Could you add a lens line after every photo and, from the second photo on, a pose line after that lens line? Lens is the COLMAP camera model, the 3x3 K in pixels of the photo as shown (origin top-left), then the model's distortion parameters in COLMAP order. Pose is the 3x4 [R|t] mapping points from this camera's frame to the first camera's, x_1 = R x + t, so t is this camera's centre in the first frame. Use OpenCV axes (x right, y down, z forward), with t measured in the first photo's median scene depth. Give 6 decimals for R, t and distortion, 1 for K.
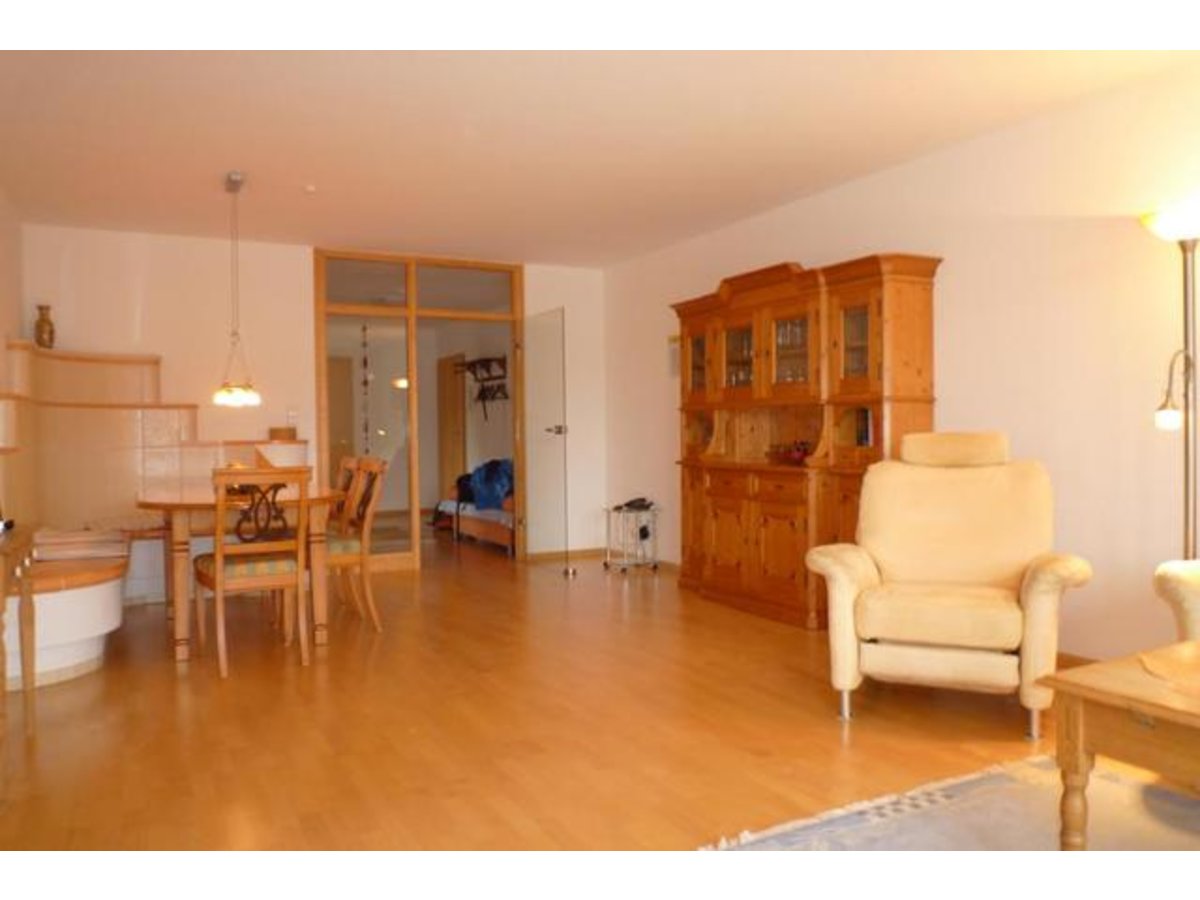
lens RADIAL K [[880.6, 0, 600.0], [0, 880.6, 450.0], [0, 0, 1]] dist [0.005602, -0.076996]
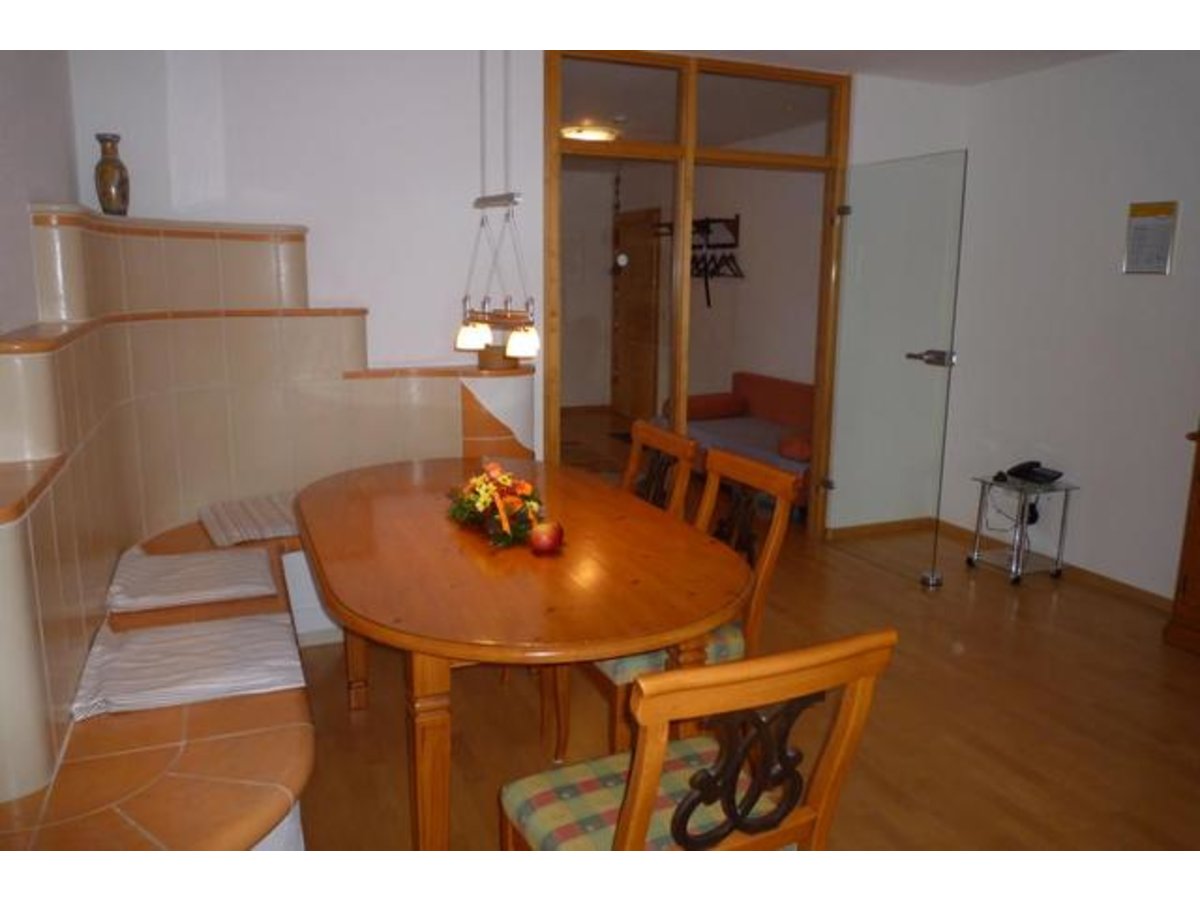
lens RADIAL K [[910.8, 0, 600.0], [0, 910.8, 450.0], [0, 0, 1]] dist [-0.007135, -0.003674]
pose [[0.994945, 0.038551, -0.092731, -0.218337], [-0.022856, 0.986077, 0.164711, -0.058108], [0.097790, -0.161758, 0.981973, 0.355425]]
